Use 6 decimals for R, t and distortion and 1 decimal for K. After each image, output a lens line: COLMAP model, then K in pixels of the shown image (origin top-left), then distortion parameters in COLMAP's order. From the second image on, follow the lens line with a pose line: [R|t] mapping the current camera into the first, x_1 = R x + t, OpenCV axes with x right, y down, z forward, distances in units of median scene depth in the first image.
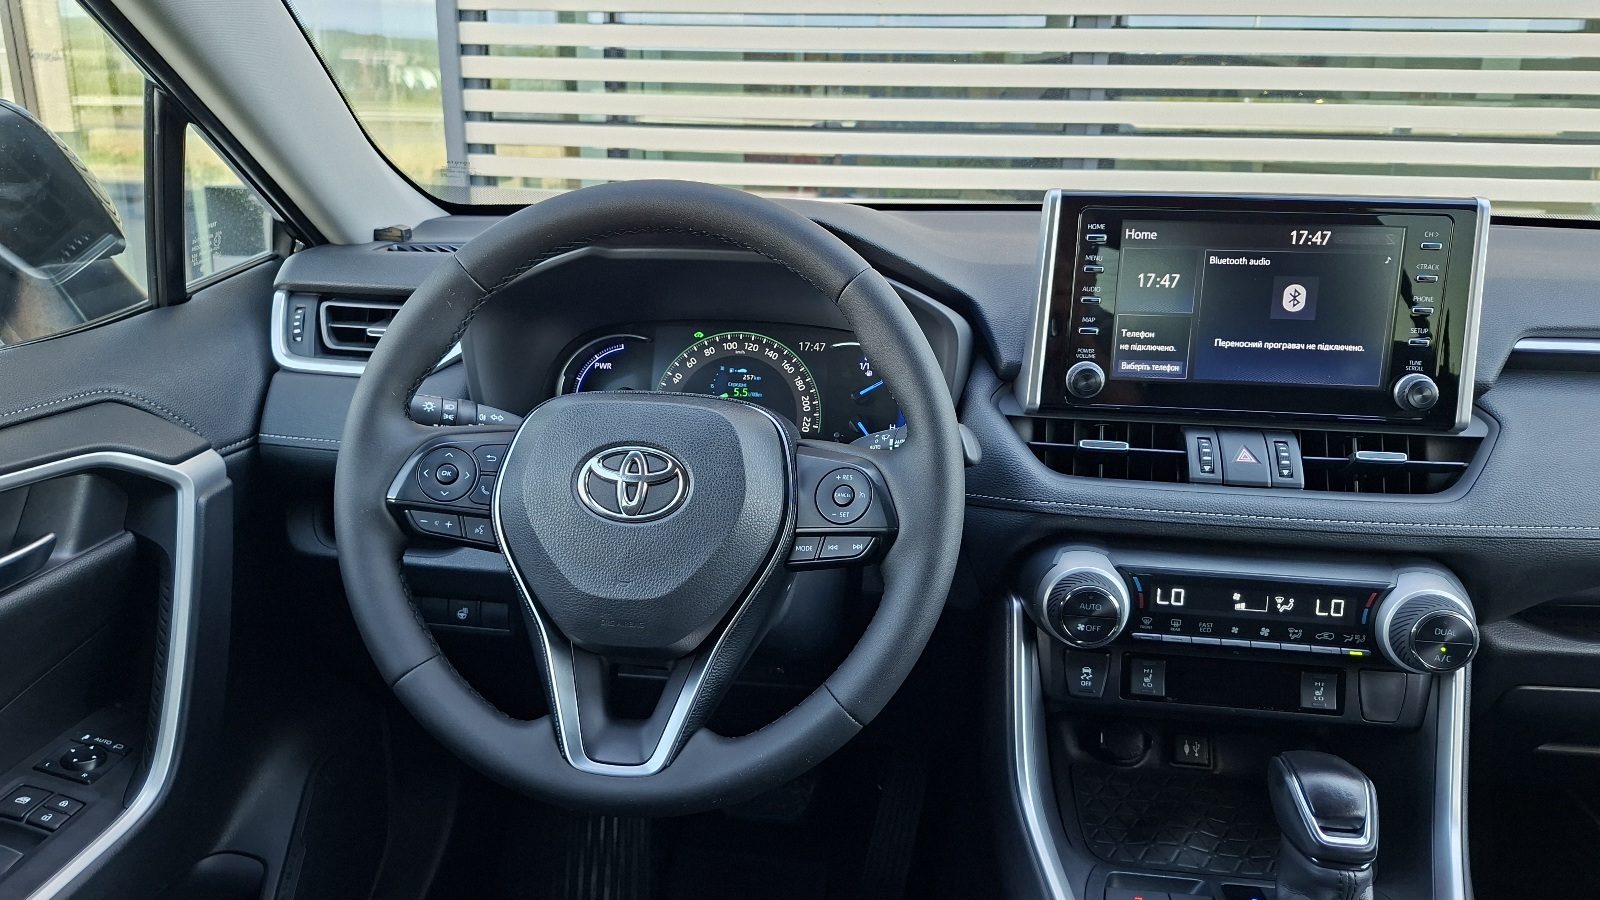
lens RADIAL K [[1126.0, 0, 800.0], [0, 1126.0, 450.0], [0, 0, 1]] dist [0.161306, -0.453301]
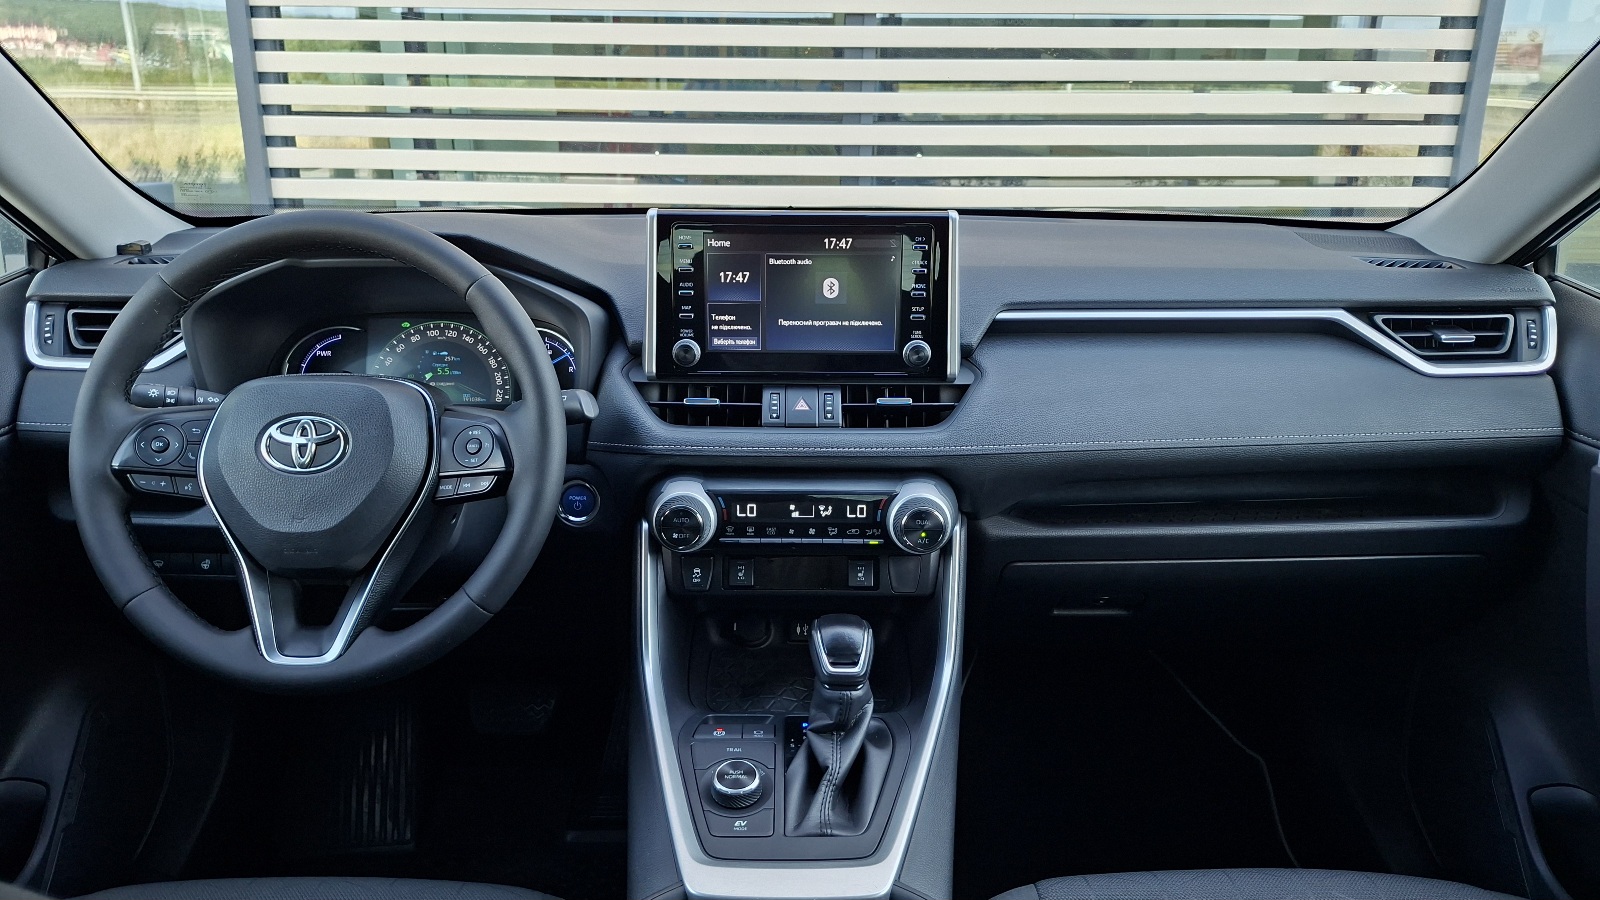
lens RADIAL K [[1059.2, 0, 800.0], [0, 1059.2, 450.0], [0, 0, 1]] dist [0.006482, -0.059394]
pose [[0.985467, -0.048737, 0.162723, 0.185199], [0.044119, 0.998518, 0.031876, 0.018947], [-0.164035, -0.024233, 0.986157, -0.255122]]
